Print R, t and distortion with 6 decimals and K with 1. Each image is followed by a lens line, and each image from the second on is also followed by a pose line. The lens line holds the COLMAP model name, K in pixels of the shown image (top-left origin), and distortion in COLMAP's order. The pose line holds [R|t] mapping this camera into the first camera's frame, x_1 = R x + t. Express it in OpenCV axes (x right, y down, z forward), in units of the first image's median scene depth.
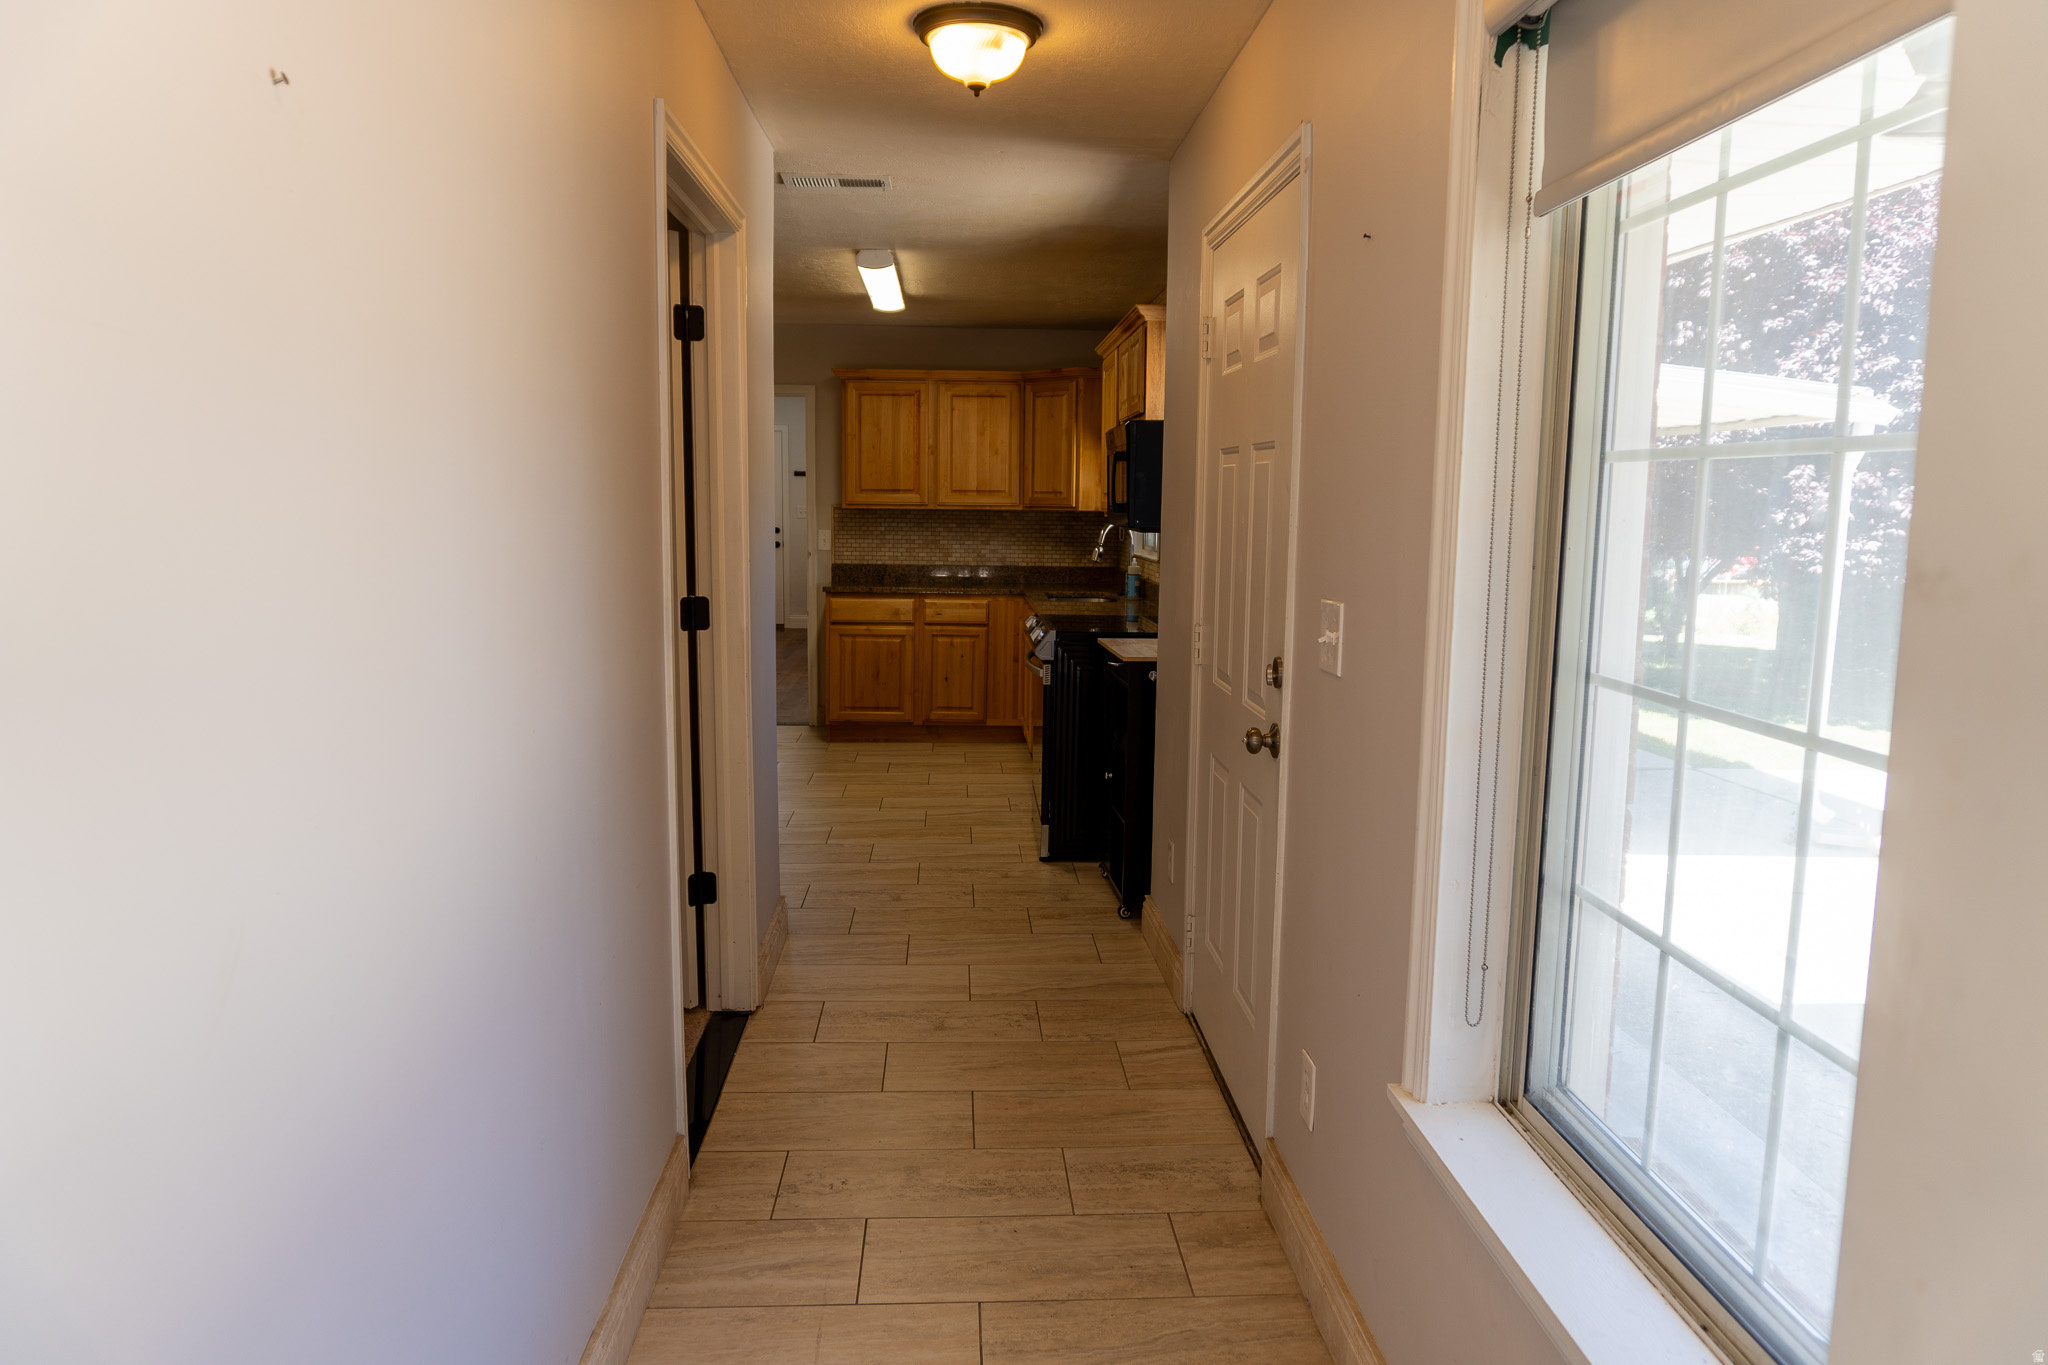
lens RADIAL K [[1367.0, 0, 1028.1], [0, 1367.0, 680.0], [0, 0, 1]] dist [-0.024744, -0.001301]
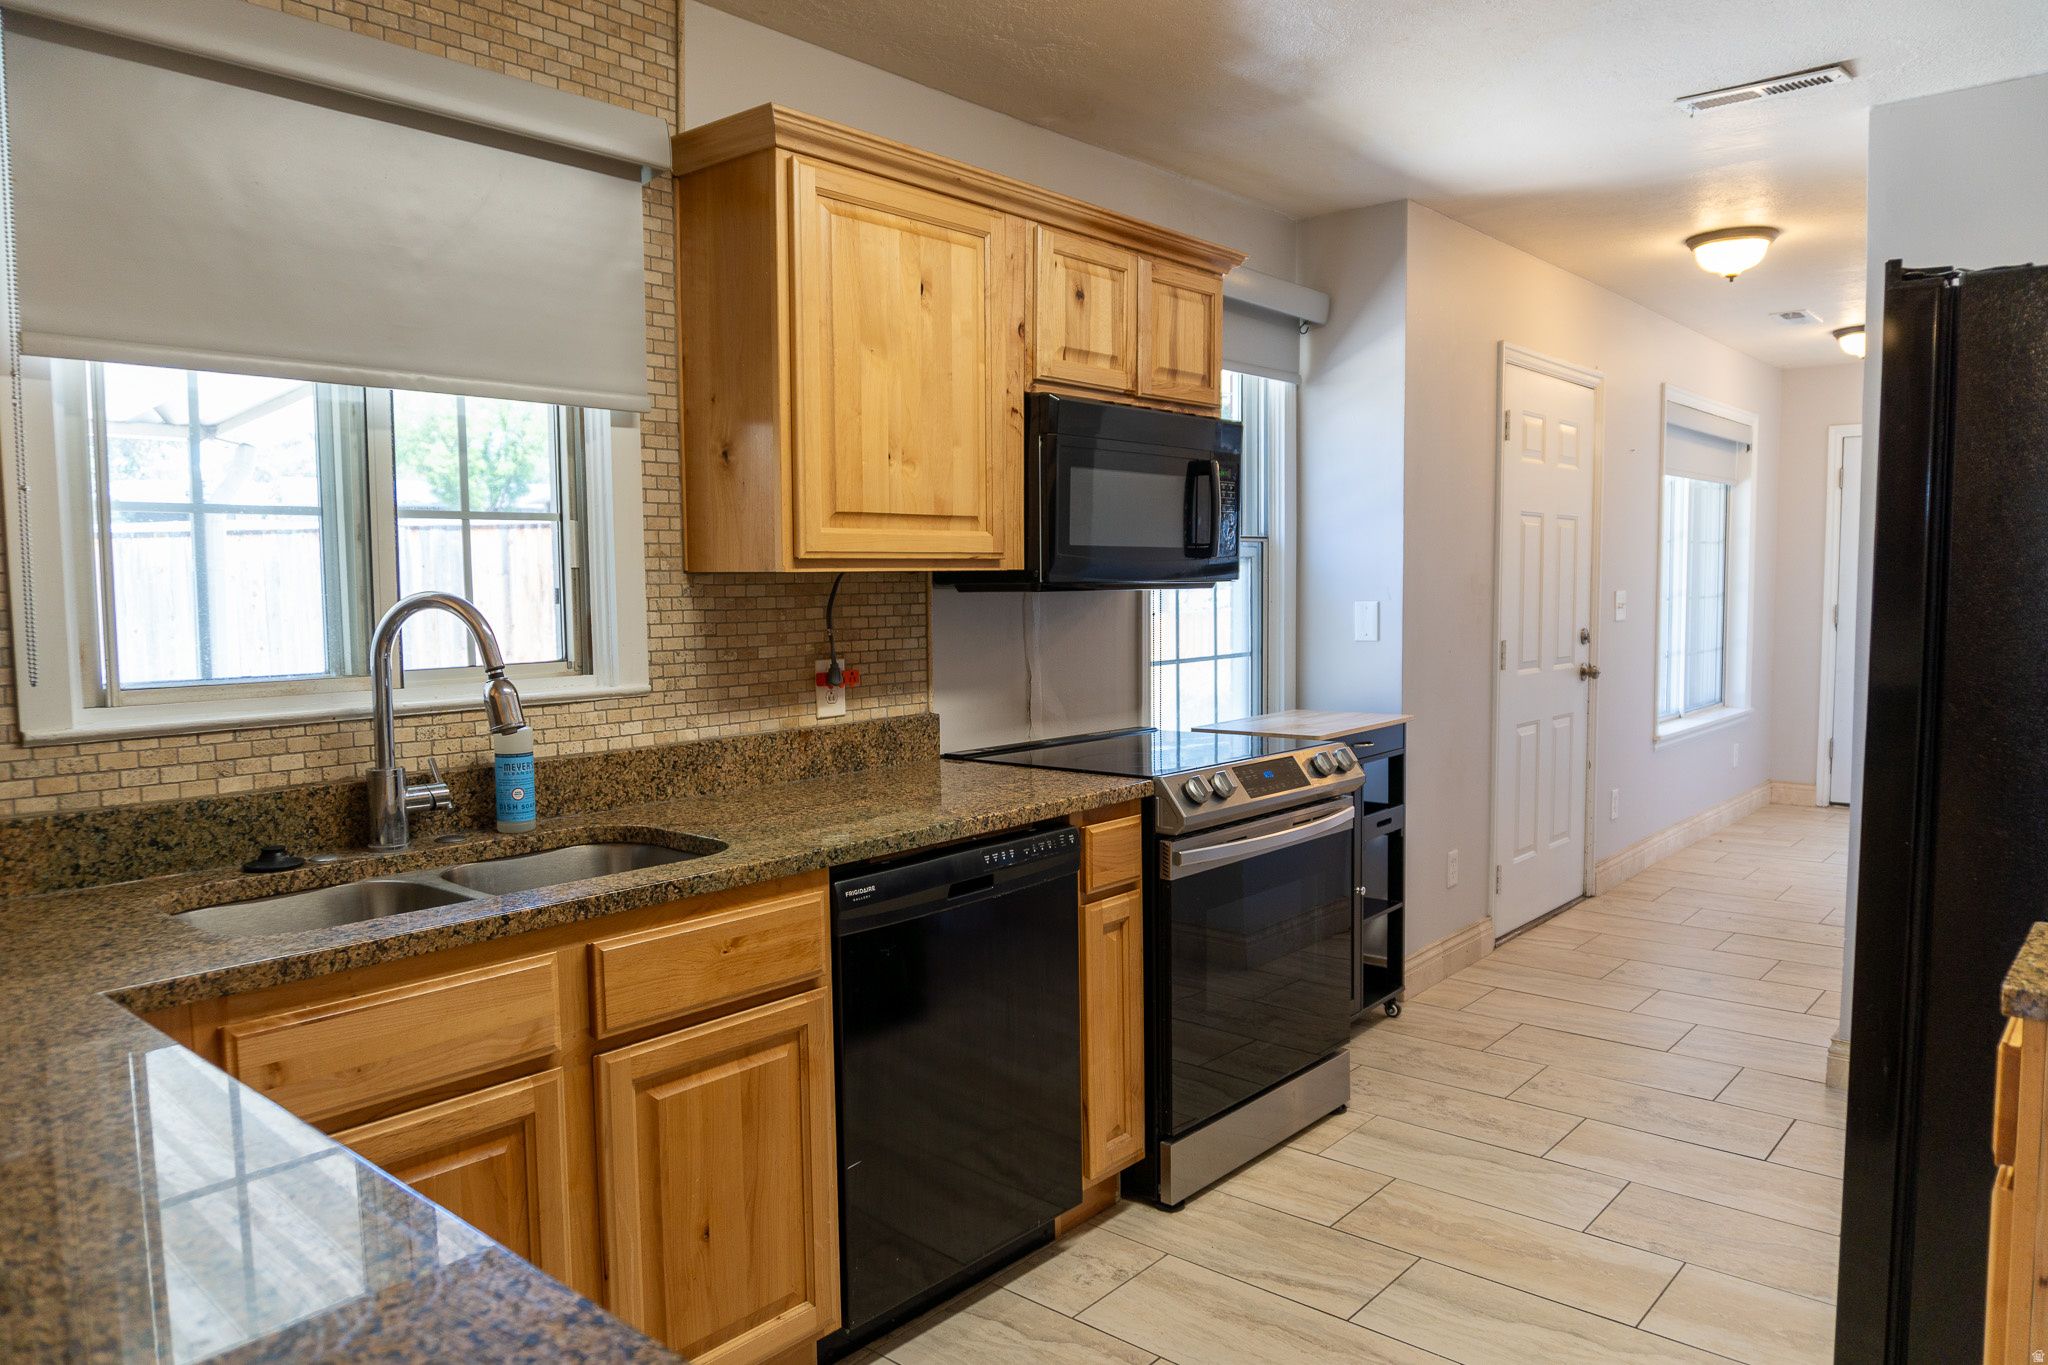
lens RADIAL K [[1367.0, 0, 1026.0], [0, 1367.0, 690.2], [0, 0, 1]] dist [-0.024744, -0.001301]
pose [[-0.718780, -0.058060, 0.692809, -0.205132], [0.093165, 0.979475, 0.178741, -0.121784], [-0.688967, 0.193021, -0.698618, 1.003090]]
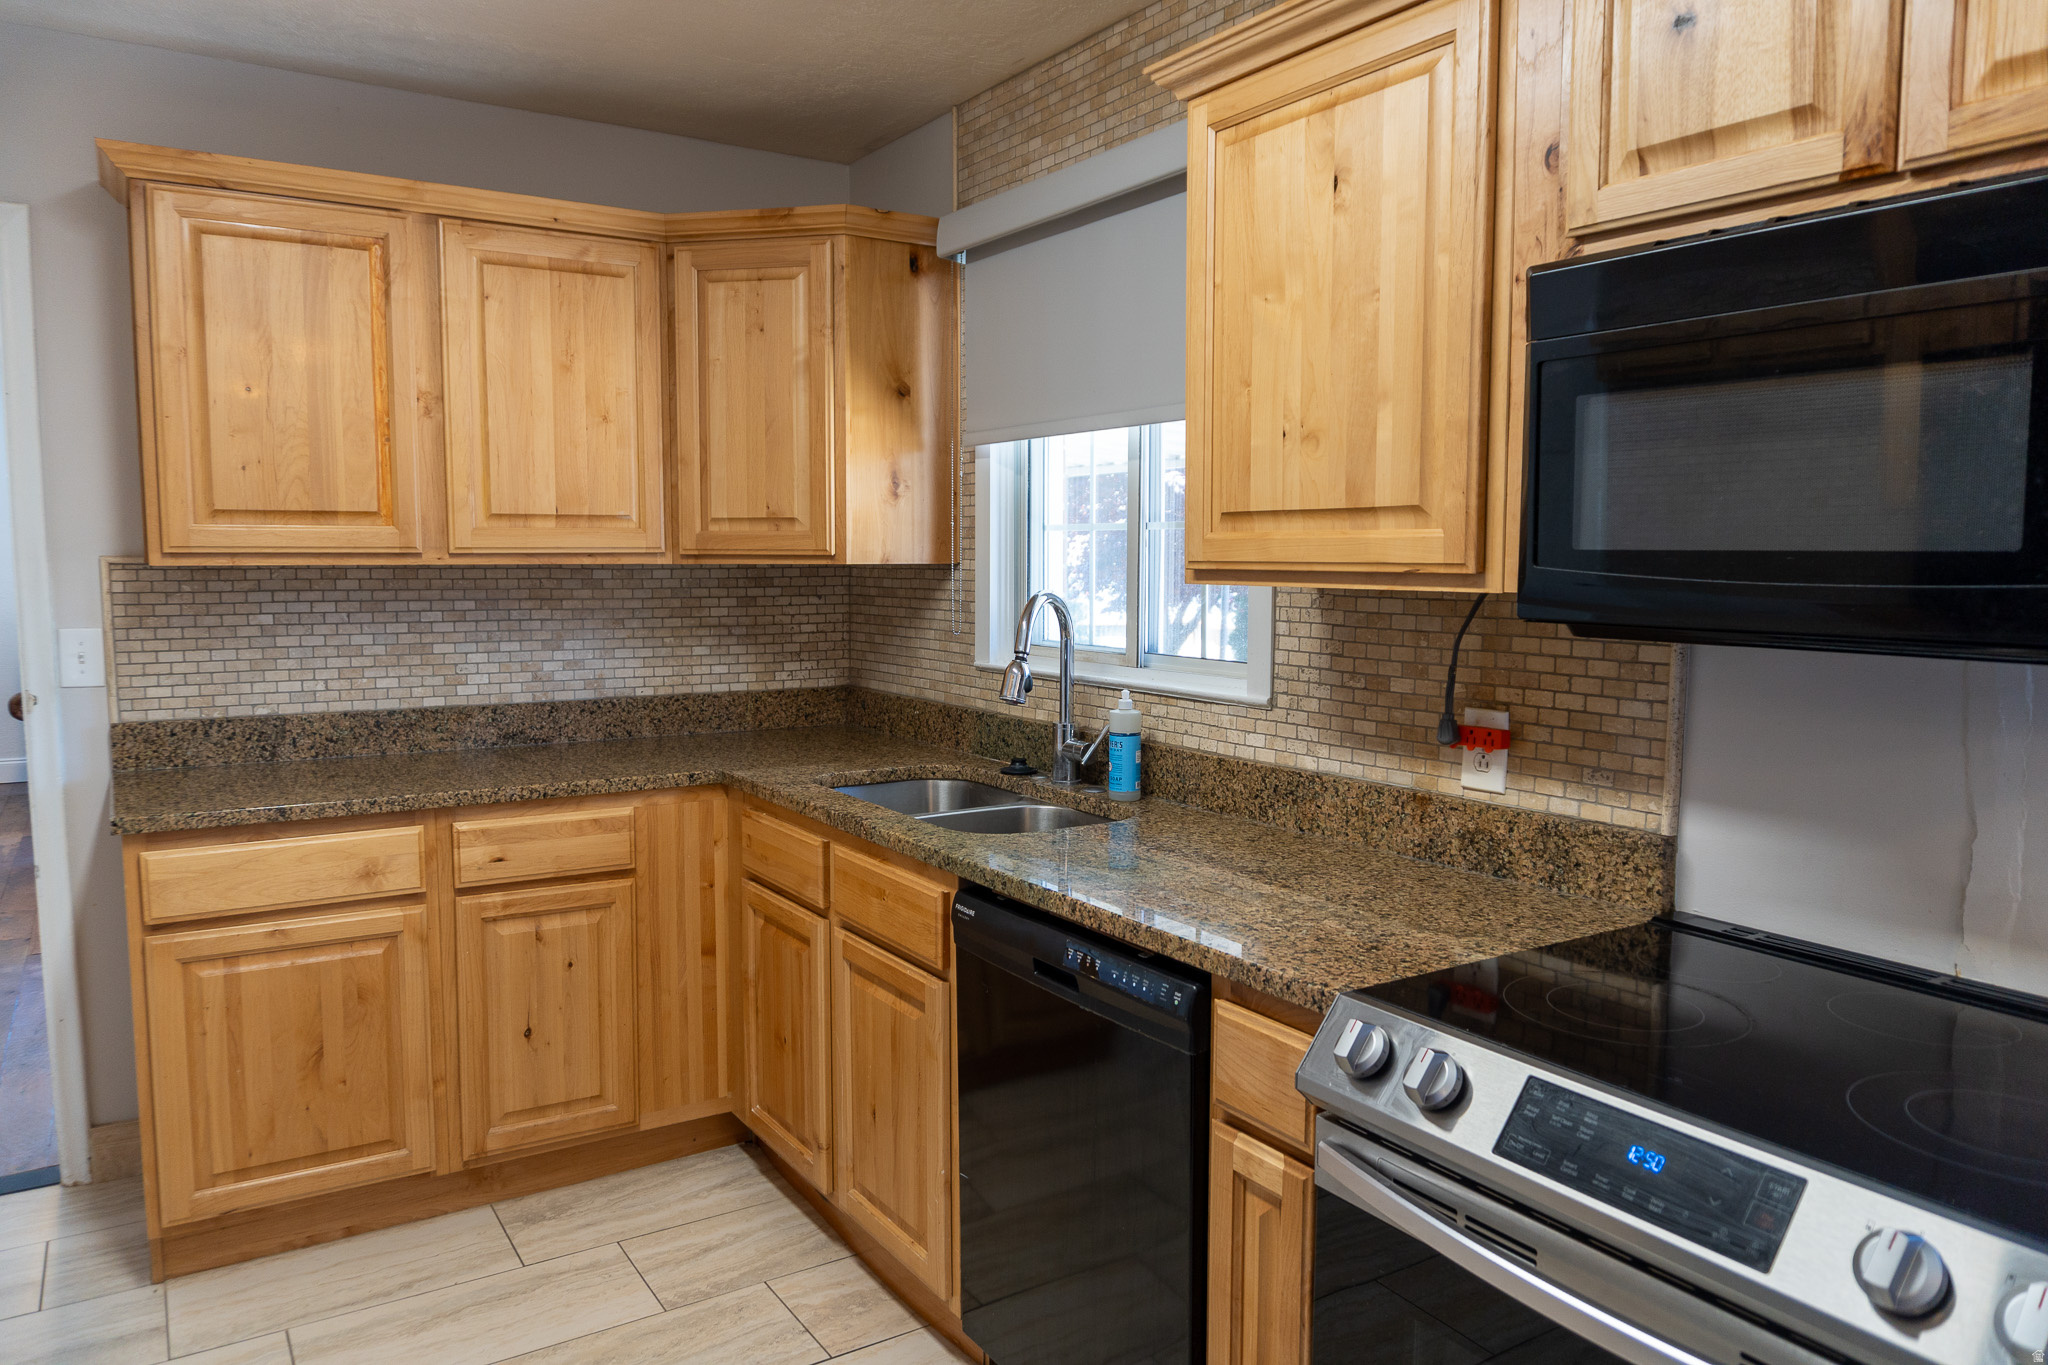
lens RADIAL K [[1367.0, 0, 1029.4], [0, 1367.0, 688.1], [0, 0, 1]] dist [-0.024744, -0.001301]
pose [[0.864434, -0.057549, 0.499442, -0.116560], [0.070952, 0.997449, -0.007870, -0.077681], [-0.497715, 0.042240, 0.866312, 0.603871]]
